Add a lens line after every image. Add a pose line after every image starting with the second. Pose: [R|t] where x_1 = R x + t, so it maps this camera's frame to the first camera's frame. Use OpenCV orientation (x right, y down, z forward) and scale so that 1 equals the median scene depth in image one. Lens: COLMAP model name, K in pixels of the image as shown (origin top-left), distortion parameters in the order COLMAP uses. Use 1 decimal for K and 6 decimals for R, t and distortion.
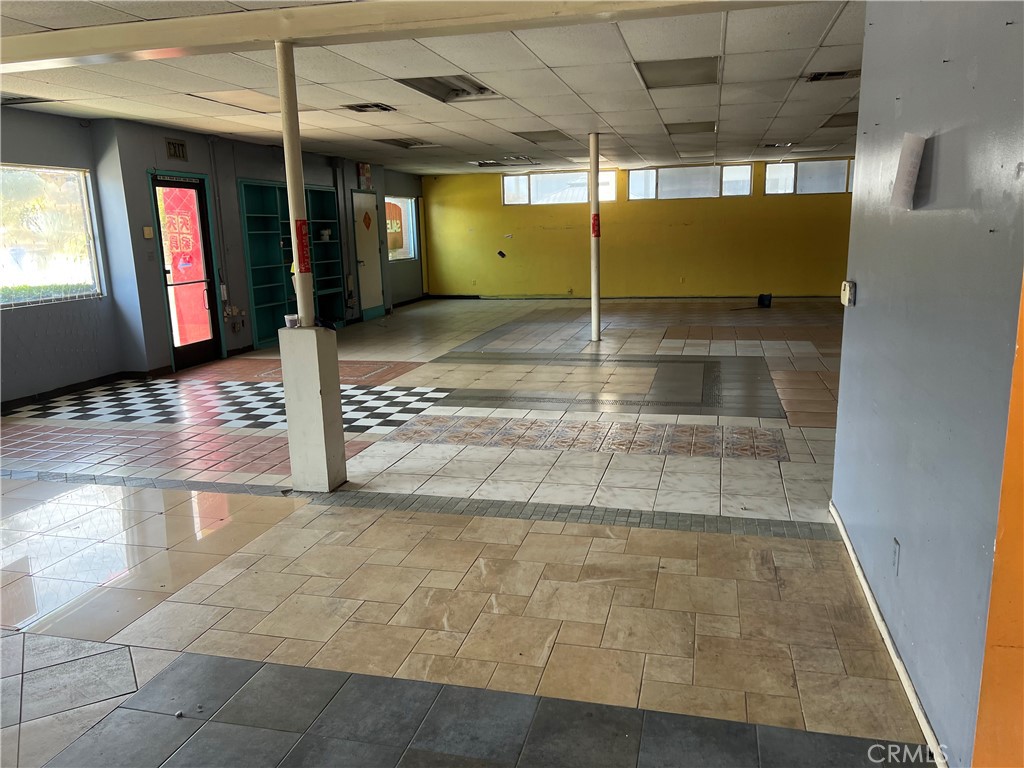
lens RADIAL K [[765.5, 0, 517.4], [0, 765.5, 387.6], [0, 0, 1]] dist [0.061409, -0.073884]
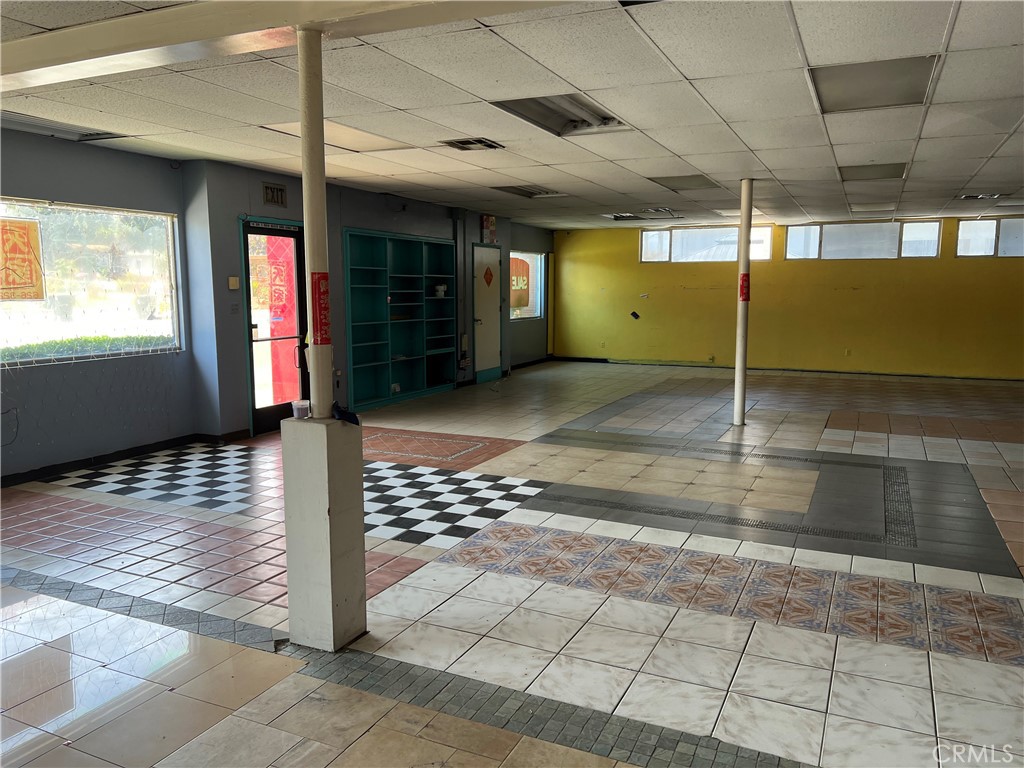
lens RADIAL K [[765.5, 0, 513.9], [0, 765.5, 392.1], [0, 0, 1]] dist [0.061409, -0.073884]
pose [[0.981570, 0.052298, -0.183809, 0.021173], [-0.064260, 0.996144, -0.059737, -0.041670], [0.179976, 0.070447, 0.981145, 0.186451]]
